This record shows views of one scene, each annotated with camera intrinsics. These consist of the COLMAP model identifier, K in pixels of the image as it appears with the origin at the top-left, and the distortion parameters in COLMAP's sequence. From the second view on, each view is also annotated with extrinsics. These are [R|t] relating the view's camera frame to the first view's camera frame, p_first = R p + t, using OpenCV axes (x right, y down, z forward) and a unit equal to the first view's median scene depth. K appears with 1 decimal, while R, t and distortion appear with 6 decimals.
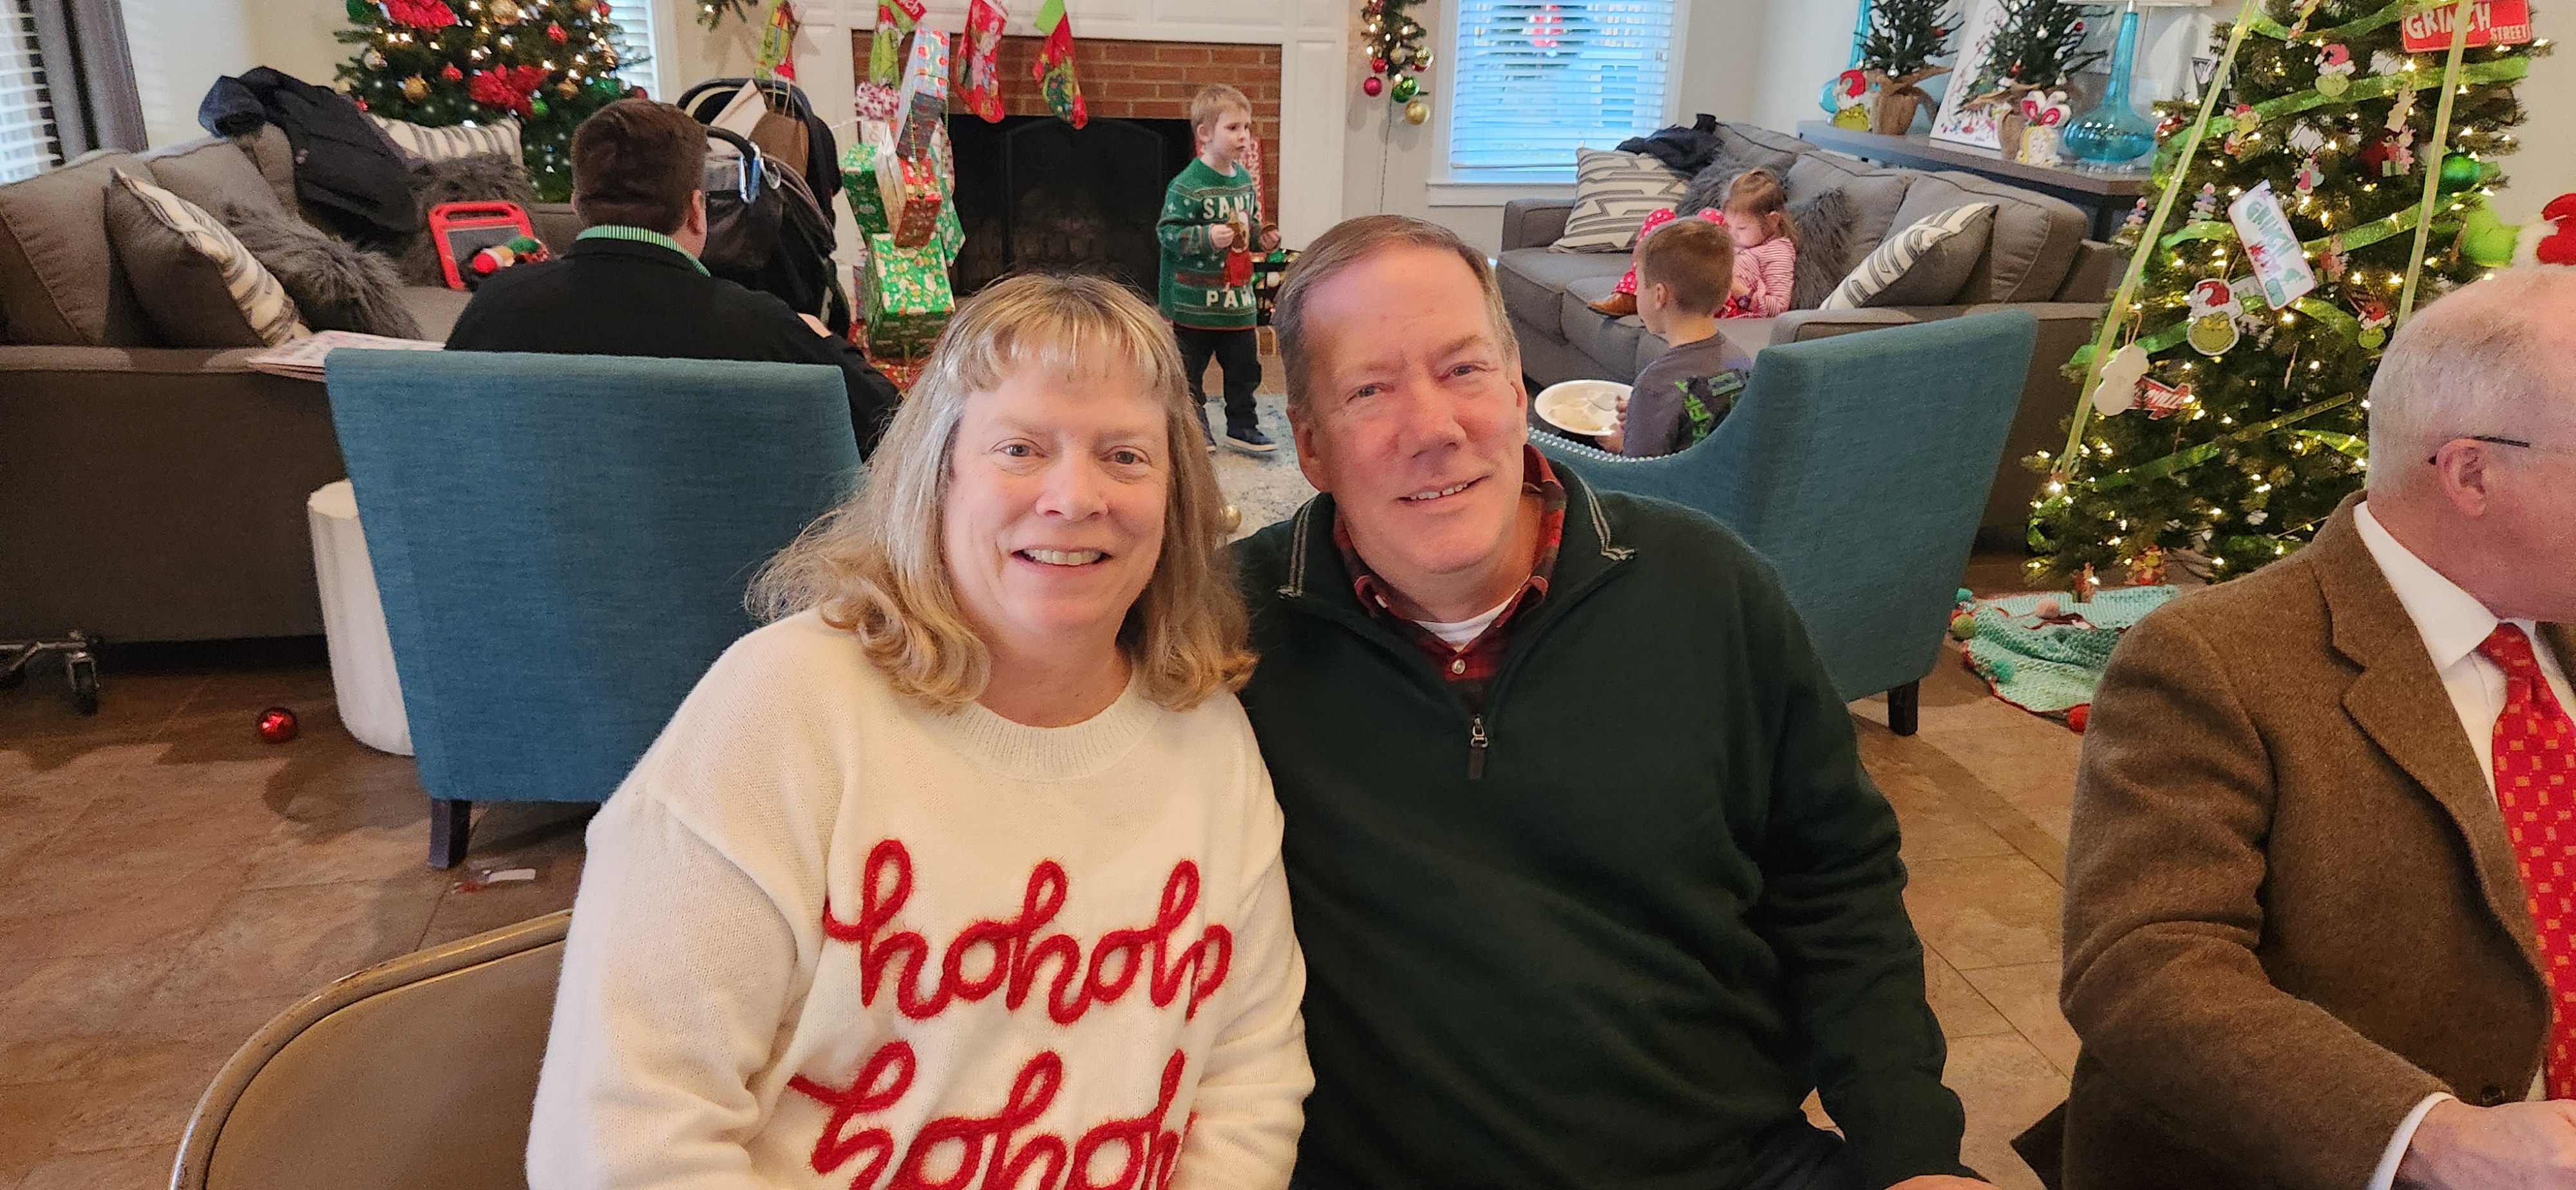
lens RADIAL K [[1703.1, 0, 1289.0], [0, 1703.1, 542.9], [0, 0, 1]] dist [0.004143, -0.054944]
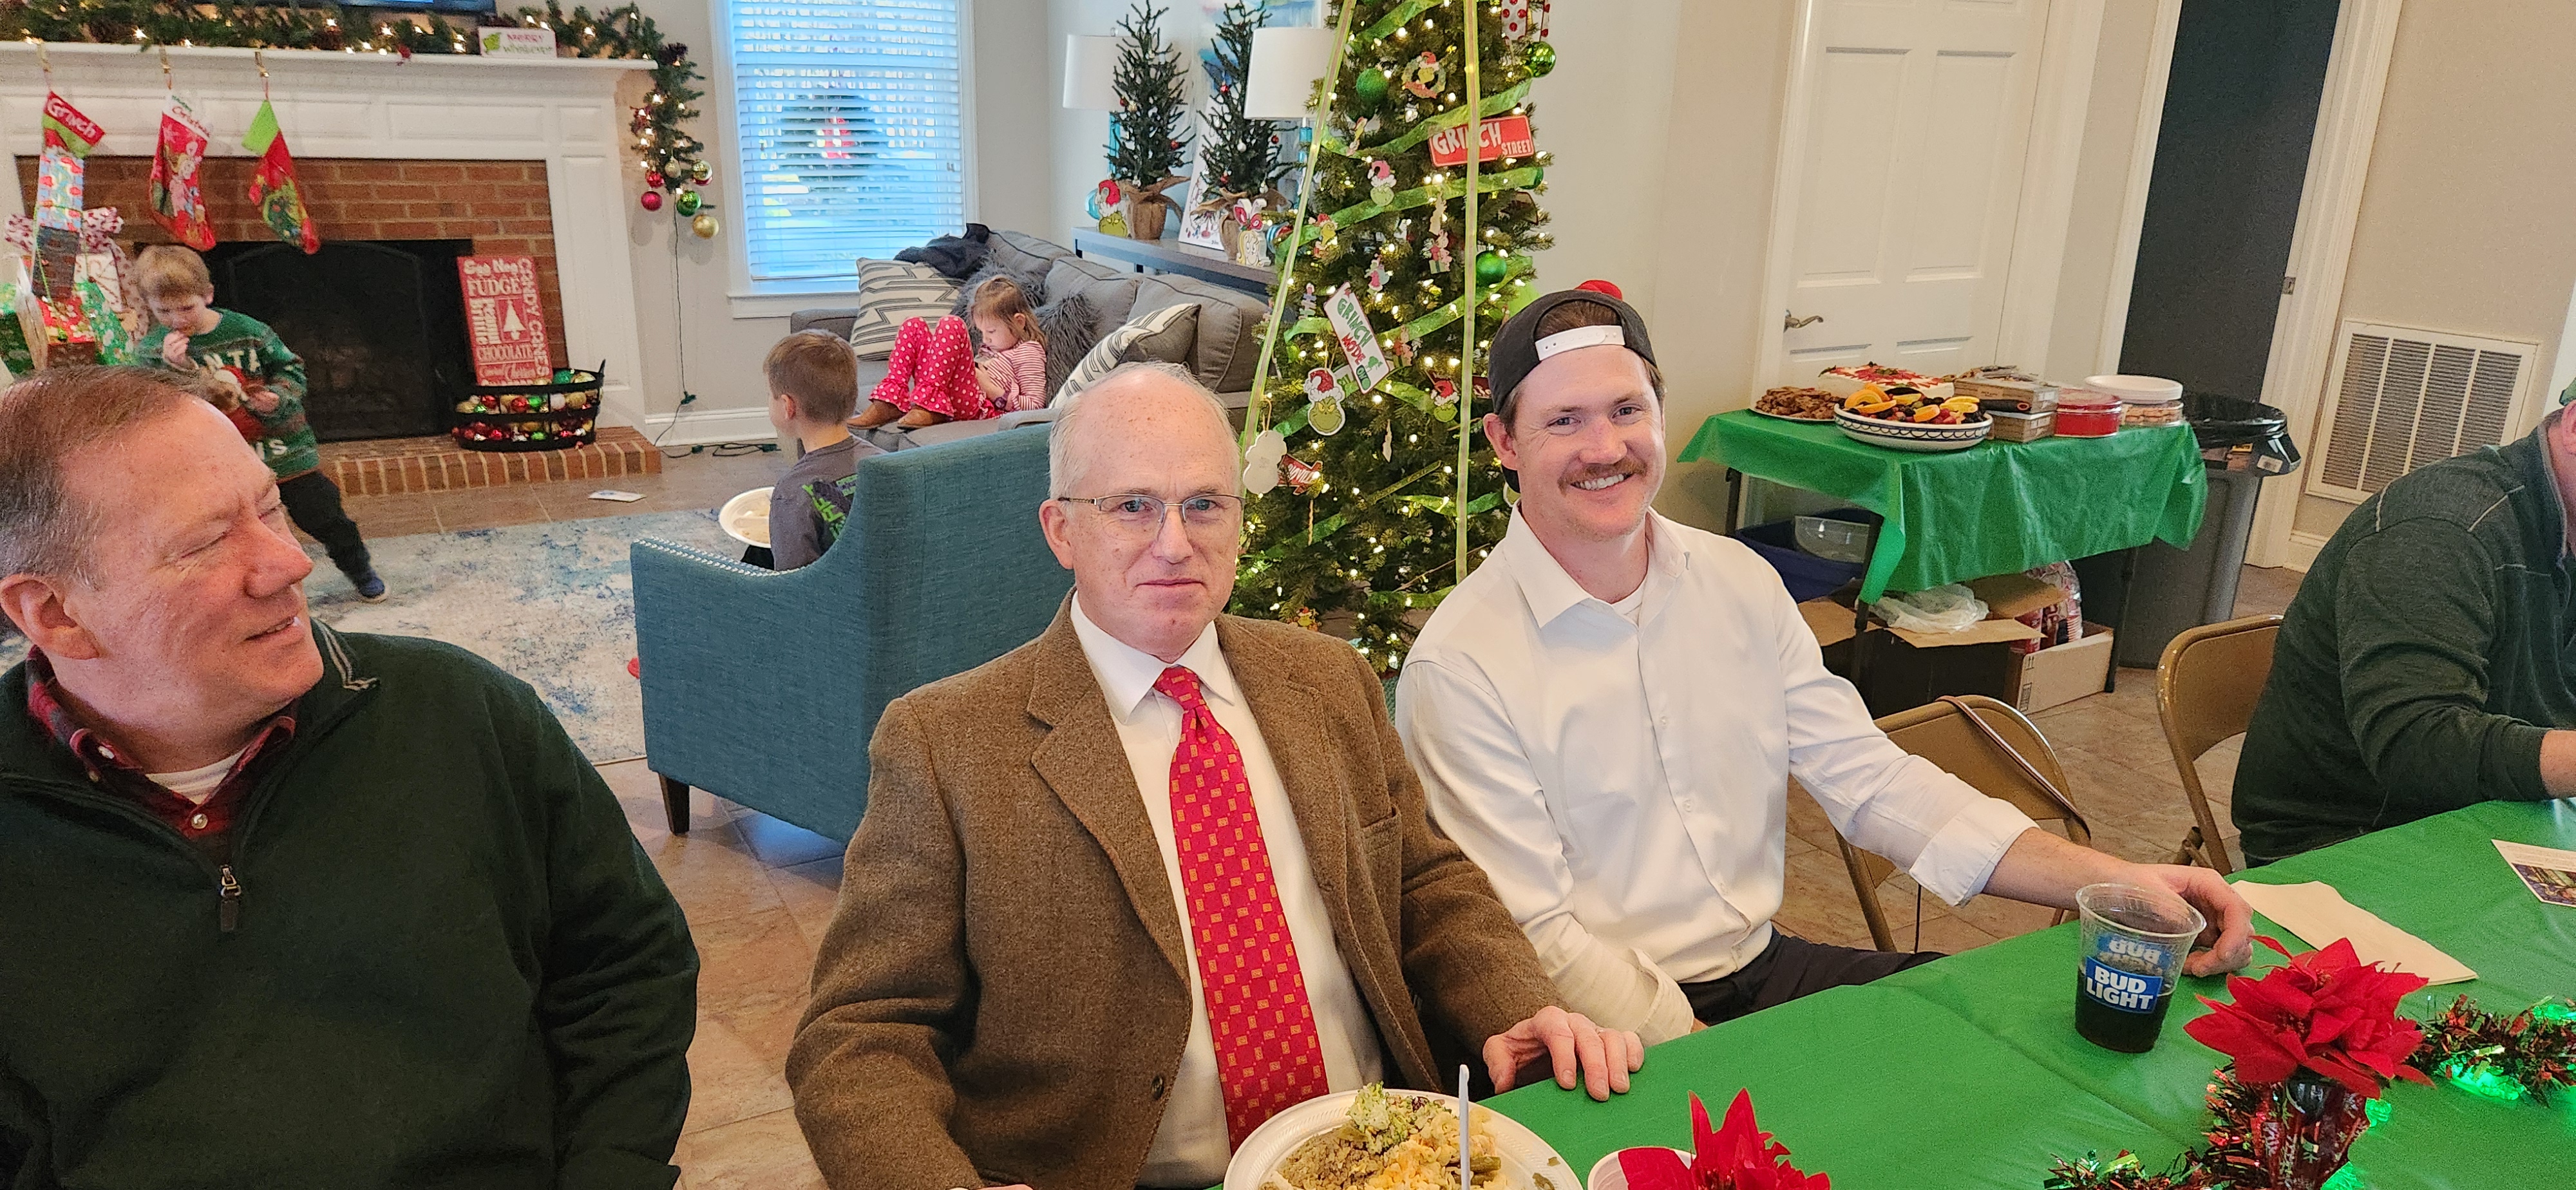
lens RADIAL K [[1693.1, 0, 1288.0], [0, 1693.1, 595.0], [0, 0, 1]] dist [-0.032879, -0.019095]
pose [[0.944201, -0.085170, 0.318167, 0.112483], [0.093255, 0.995590, -0.010236, 0.002938], [-0.315892, 0.039335, 0.947979, -0.038703]]
